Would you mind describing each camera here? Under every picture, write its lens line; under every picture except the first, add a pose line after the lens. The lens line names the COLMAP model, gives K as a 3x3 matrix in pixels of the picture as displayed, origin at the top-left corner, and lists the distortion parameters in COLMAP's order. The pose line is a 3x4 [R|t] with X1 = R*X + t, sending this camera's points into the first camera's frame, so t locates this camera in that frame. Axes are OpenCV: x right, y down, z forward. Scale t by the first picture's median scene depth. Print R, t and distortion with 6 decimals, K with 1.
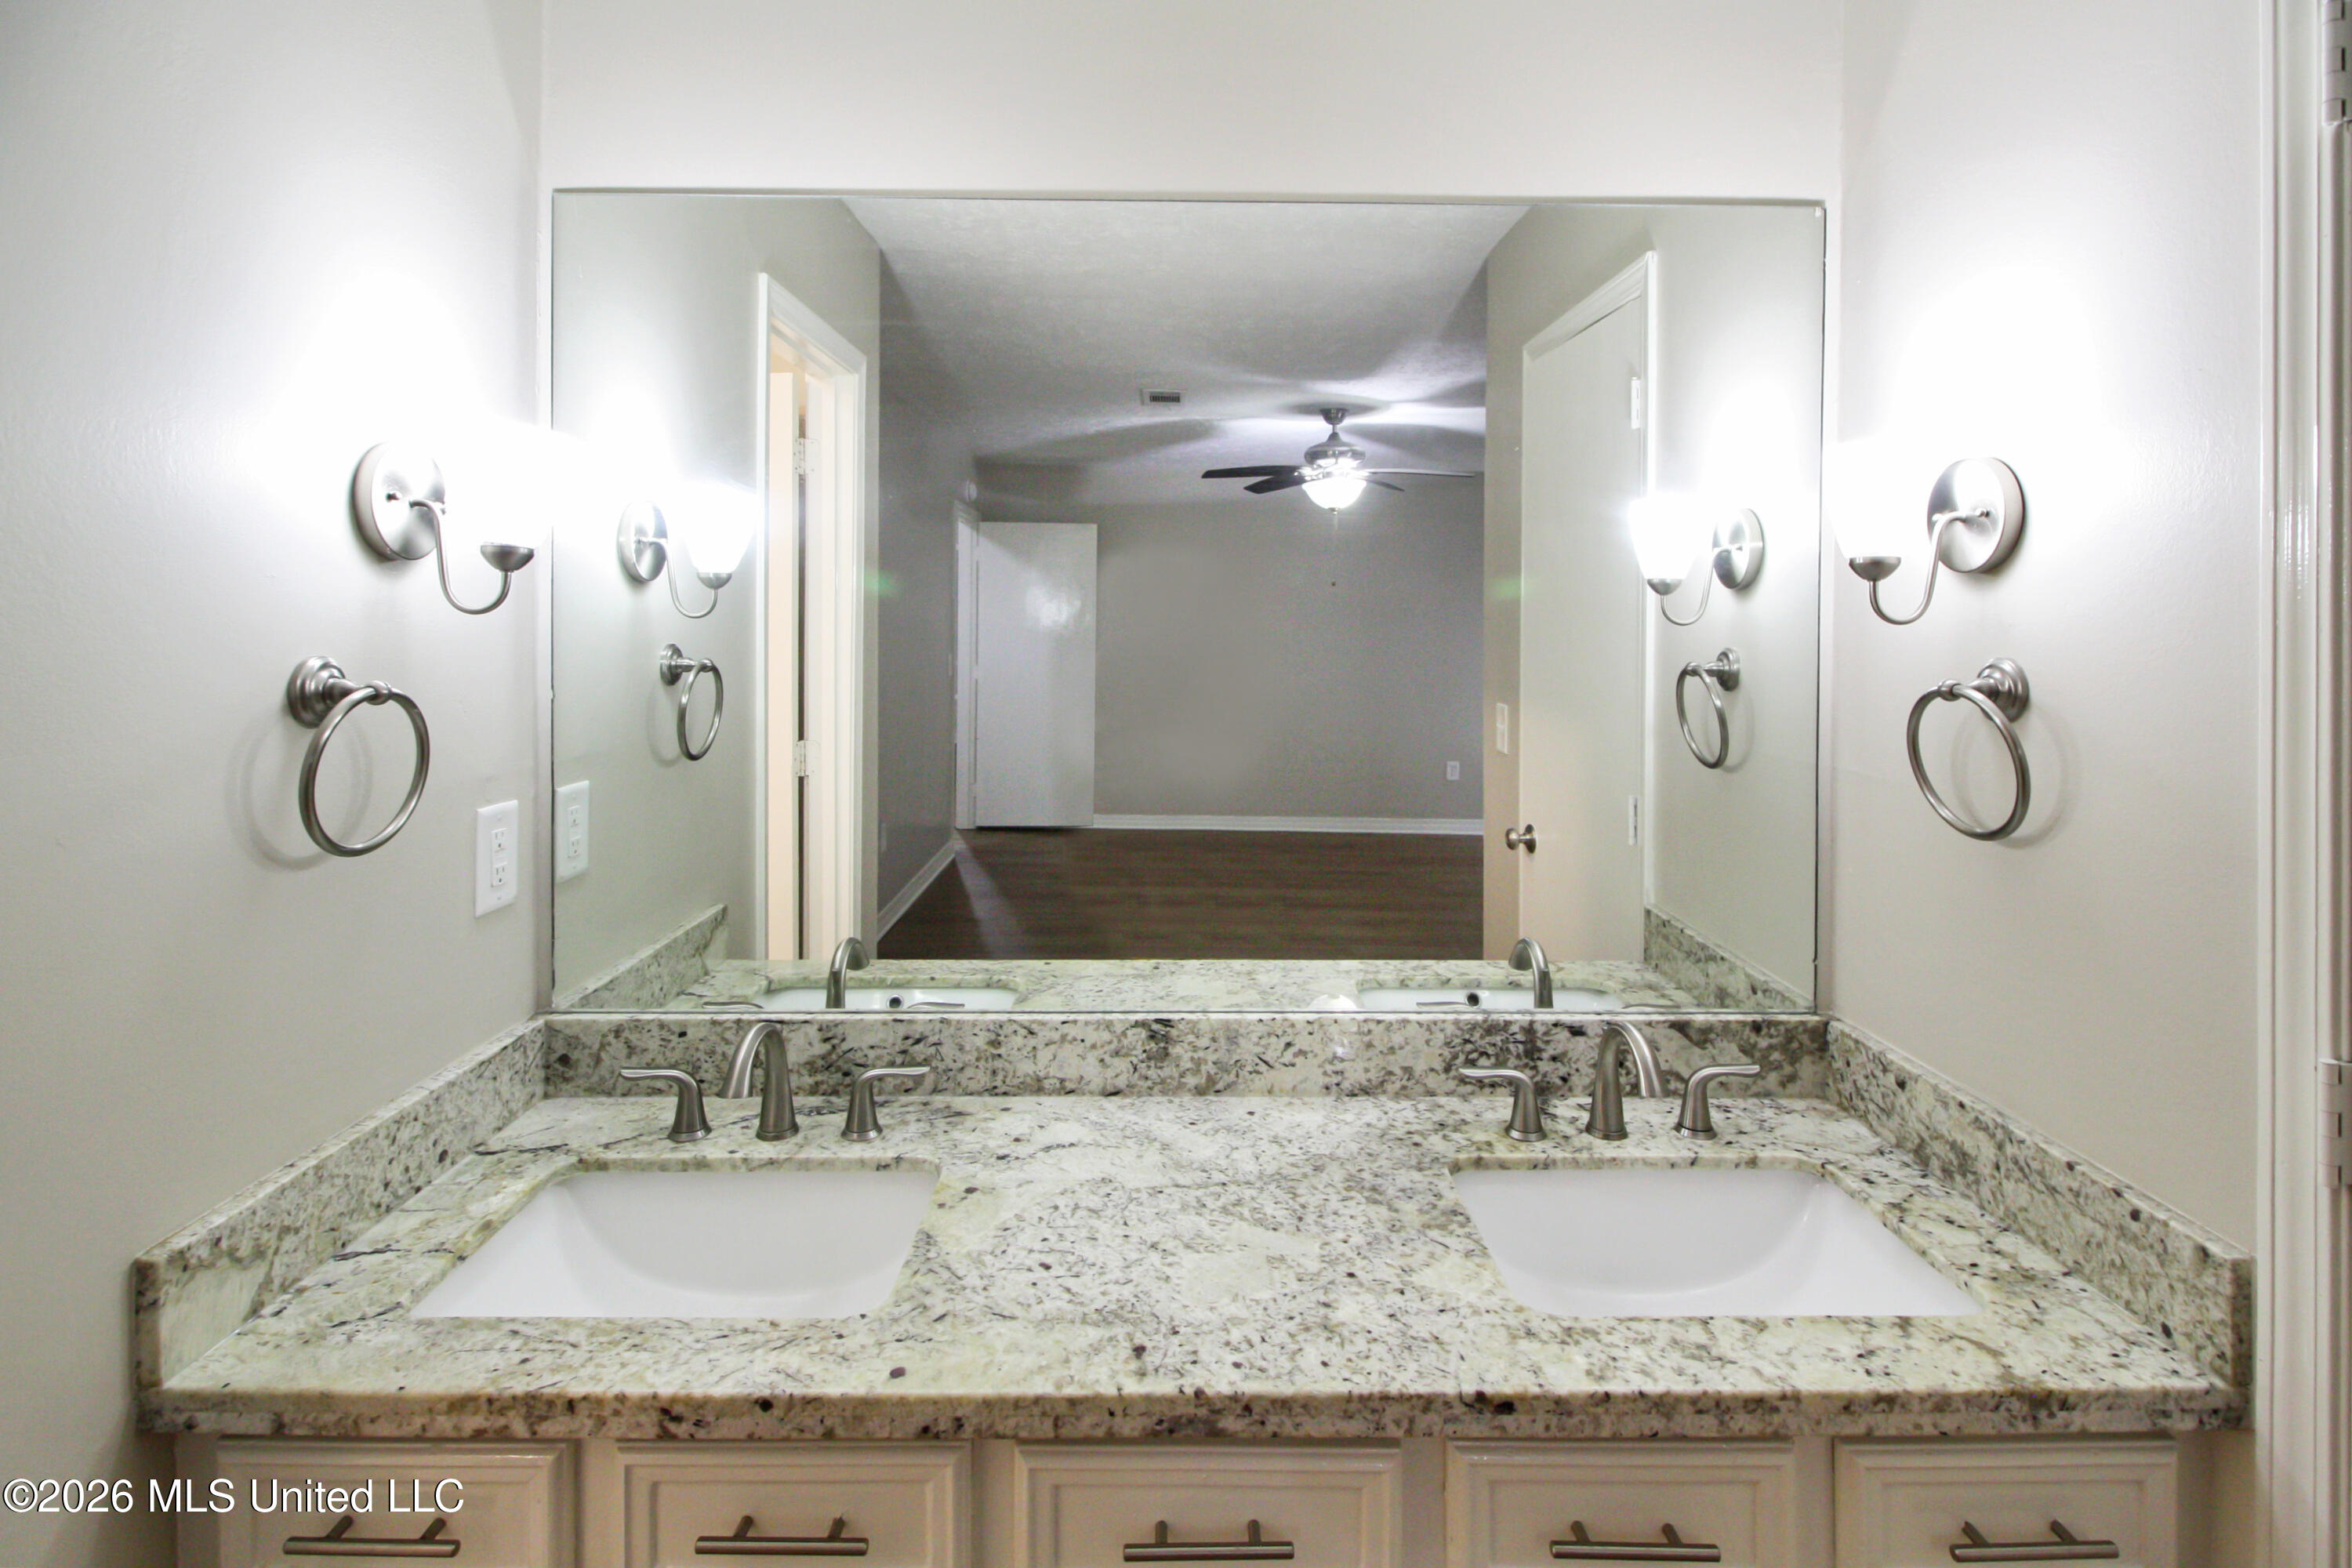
lens RADIAL K [[1124.8, 0, 1187.6], [0, 1124.8, 715.8], [0, 0, 1]] dist [-0.001588, -0.007768]
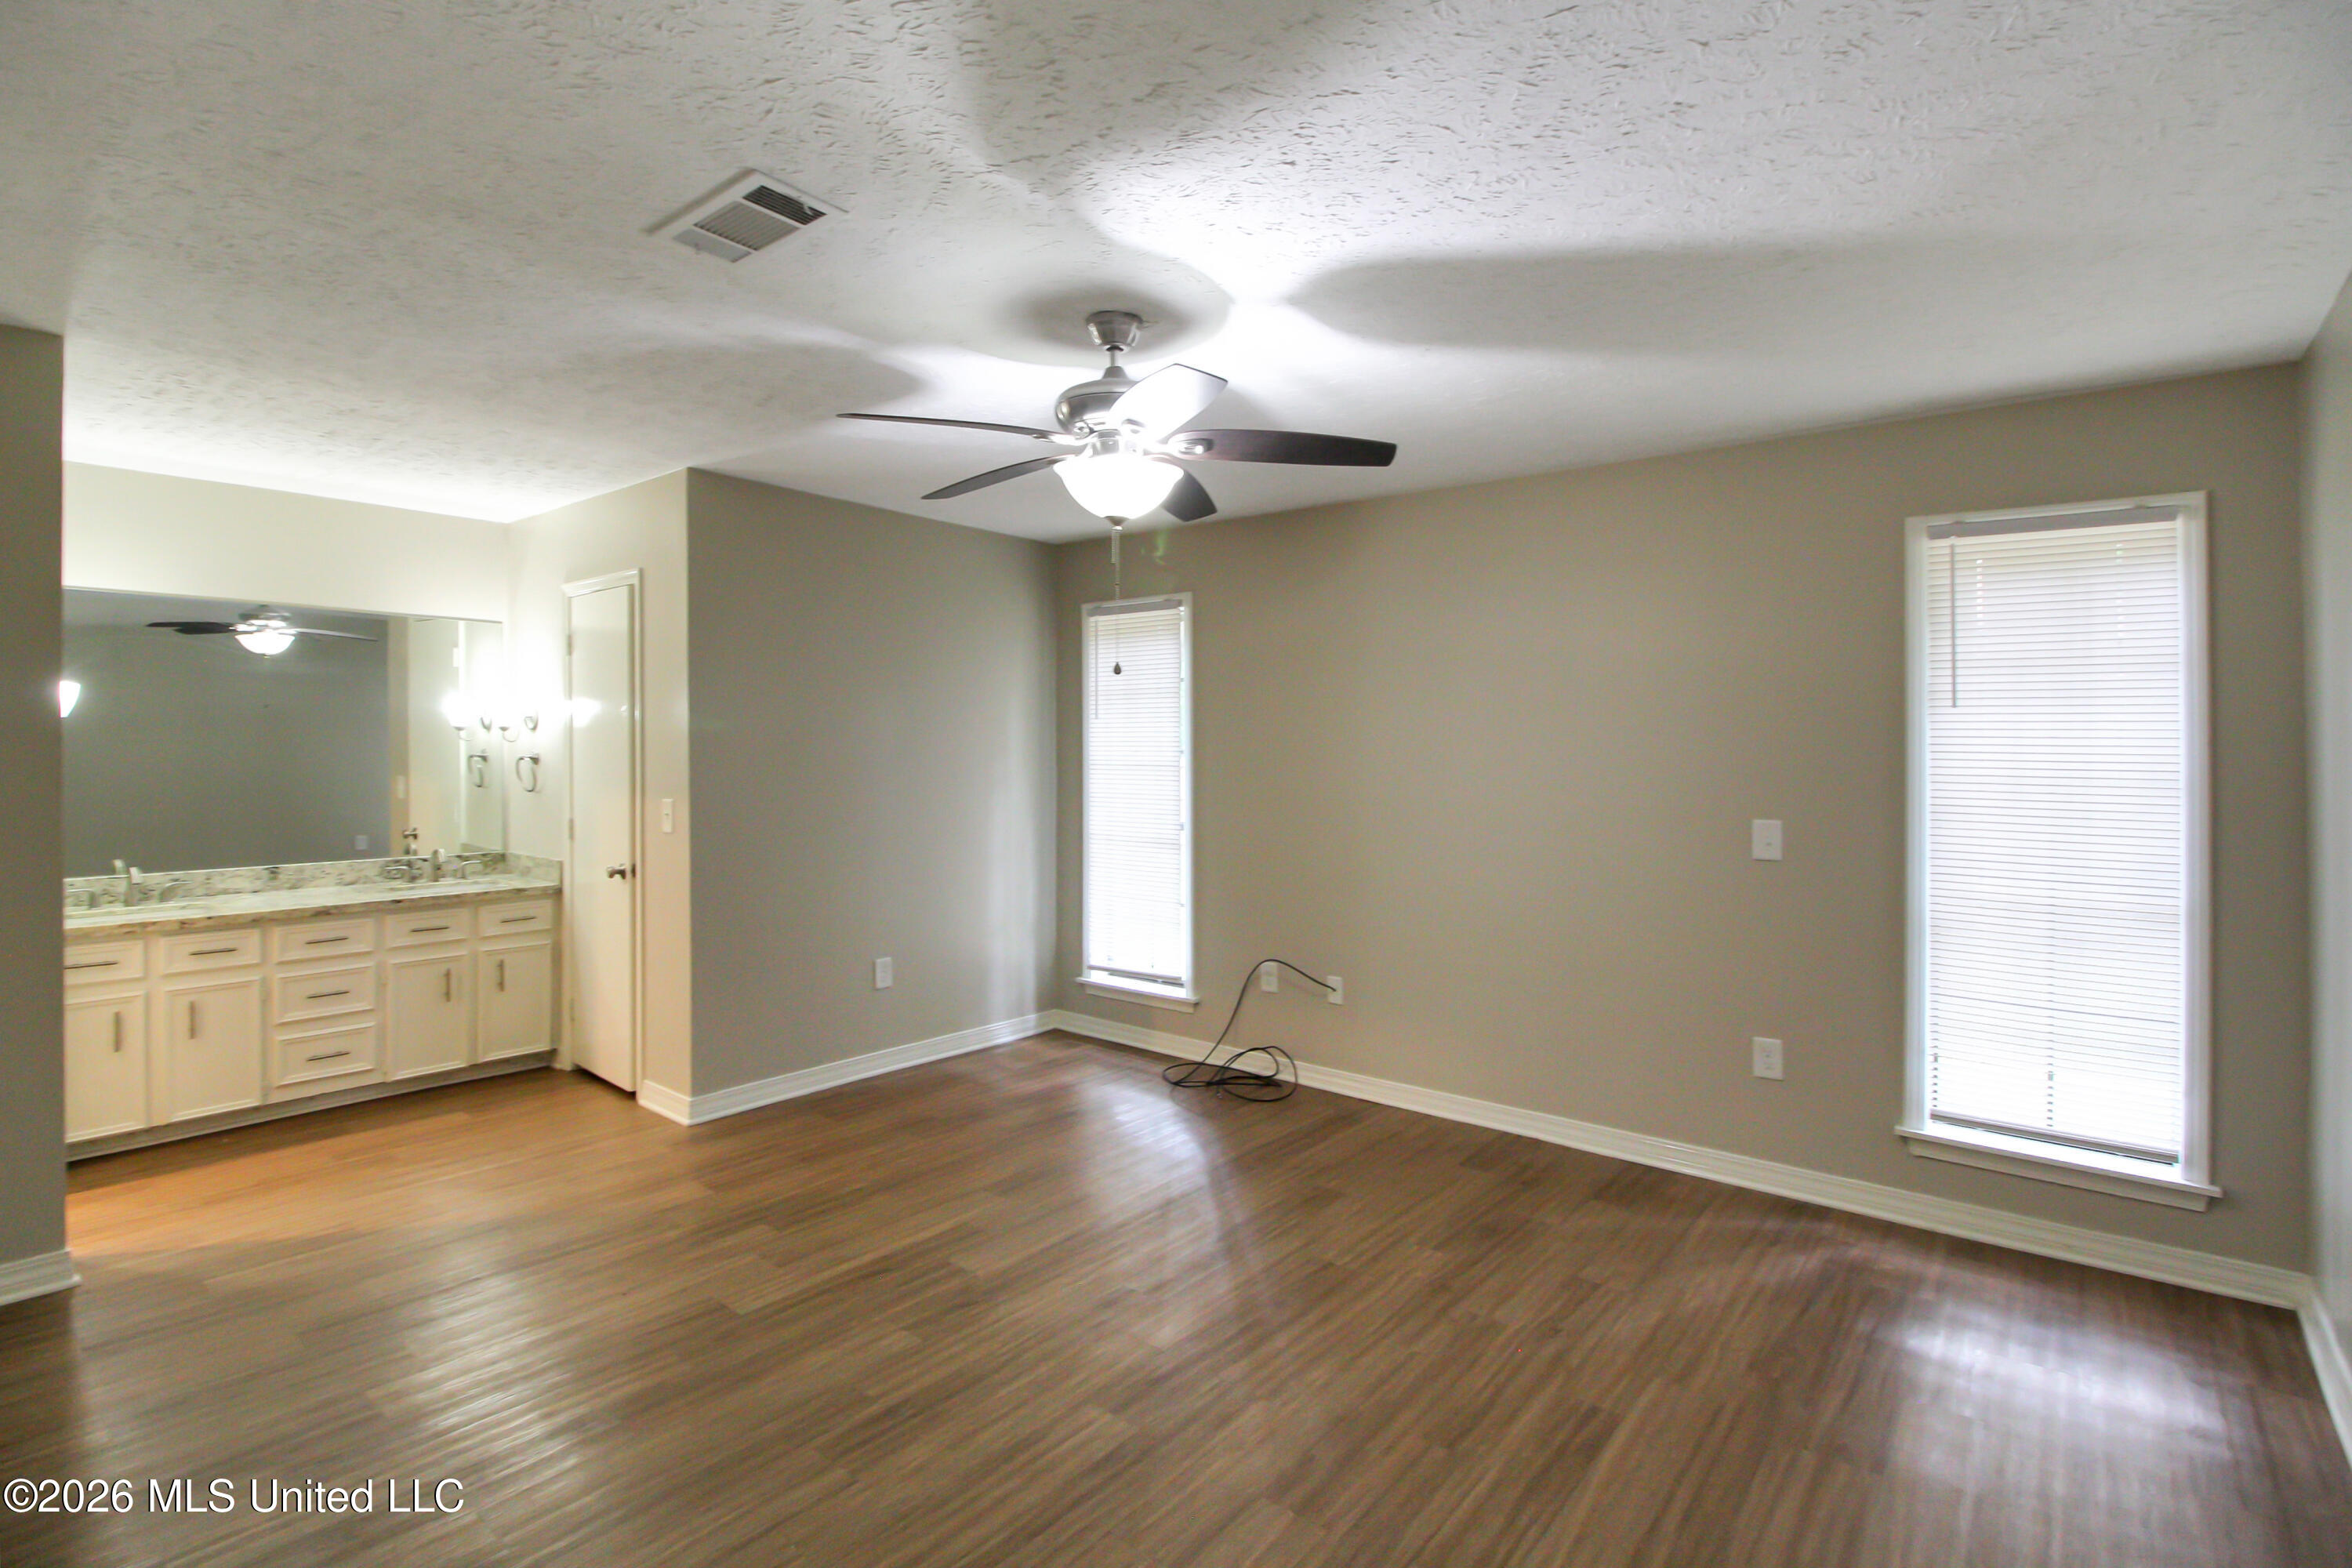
lens RADIAL K [[1124.8, 0, 1187.6], [0, 1124.8, 715.8], [0, 0, 1]] dist [-0.001588, -0.007768]
pose [[0.638163, 0.009064, 0.769848, -0.648588], [0.057468, 0.996580, -0.059372, 0.142793], [-0.767753, 0.082131, 0.635460, -2.406316]]
